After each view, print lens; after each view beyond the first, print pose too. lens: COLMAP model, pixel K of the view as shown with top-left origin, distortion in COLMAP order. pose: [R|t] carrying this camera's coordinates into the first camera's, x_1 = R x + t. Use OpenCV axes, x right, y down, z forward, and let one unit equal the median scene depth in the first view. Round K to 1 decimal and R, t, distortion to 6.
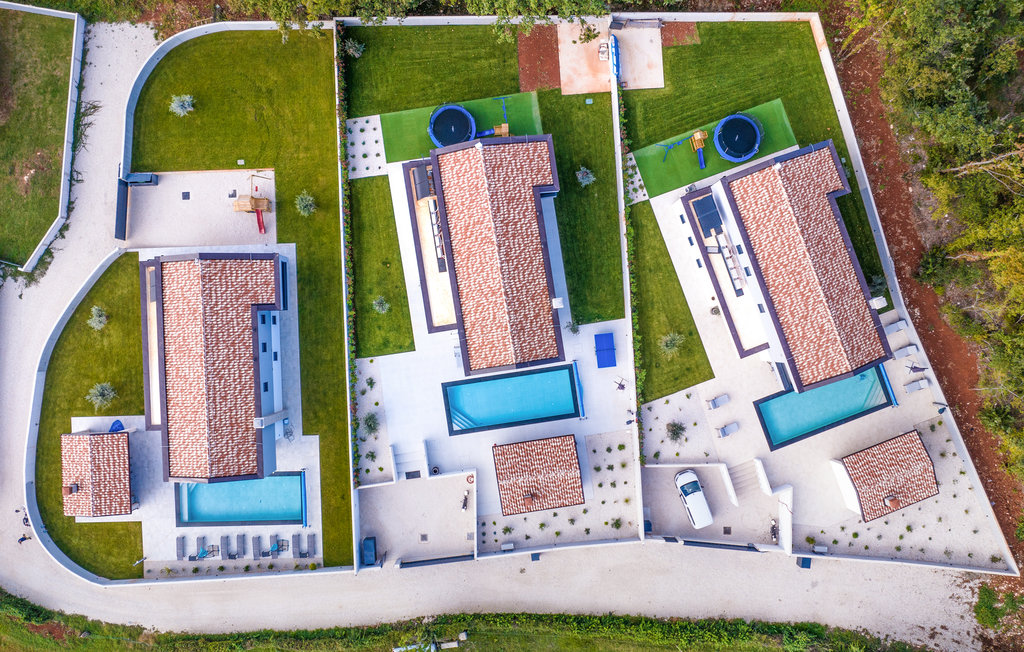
lens RADIAL K [[701.1, 0, 512.0], [0, 701.1, 326.0], [0, 0, 1]] dist [-0.004918, -0.002053]
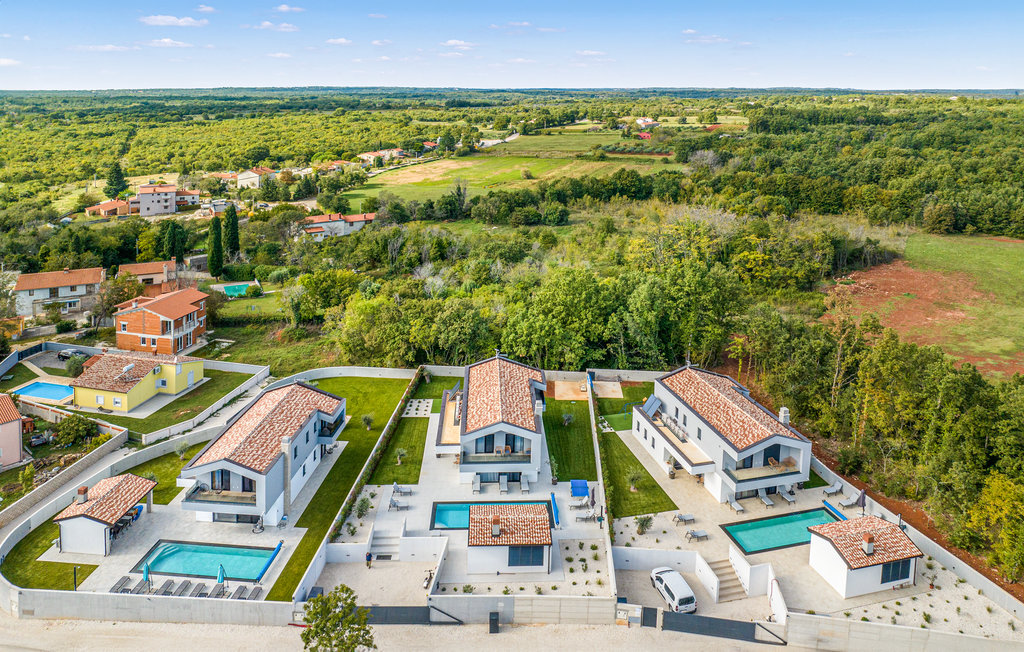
lens RADIAL K [[701.1, 0, 512.0], [0, 701.1, 326.0], [0, 0, 1]] dist [-0.004918, -0.002053]
pose [[0.992981, 0.044982, -0.109386, 0.134280], [-0.117851, 0.298199, -0.947200, 1.045093], [-0.009989, 0.953443, 0.301407, 0.389574]]
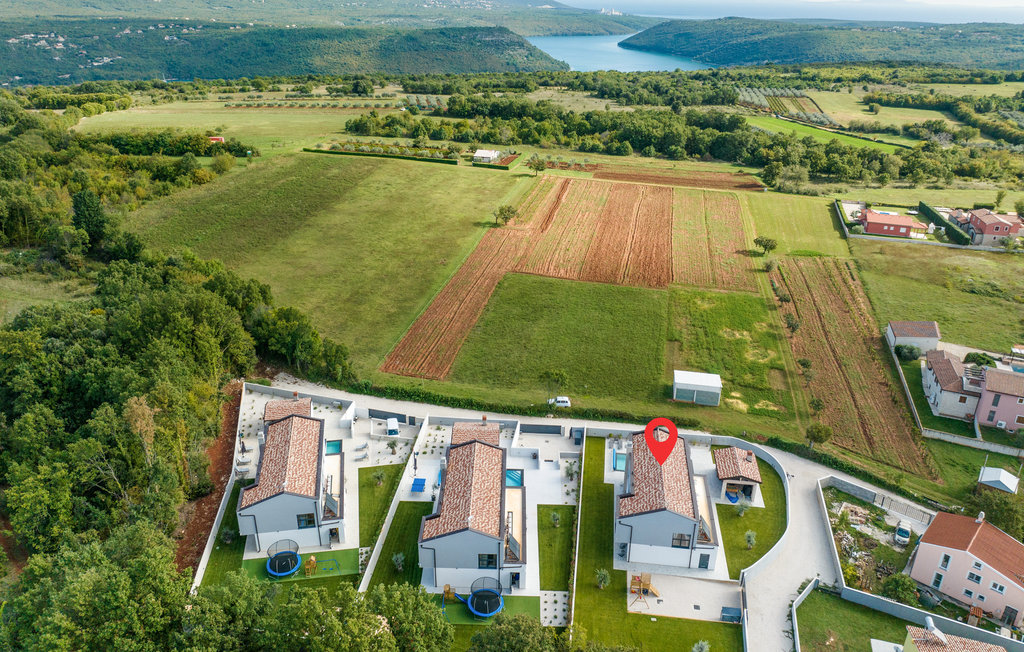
lens RADIAL K [[701.1, 0, 512.0], [0, 701.1, 326.0], [0, 0, 1]] dist [-0.004918, -0.002053]
pose [[-0.987379, -0.089742, 0.130493, -0.250095], [0.156970, -0.445087, 0.881622, -1.159739], [-0.021038, 0.890979, 0.453557, -0.049718]]
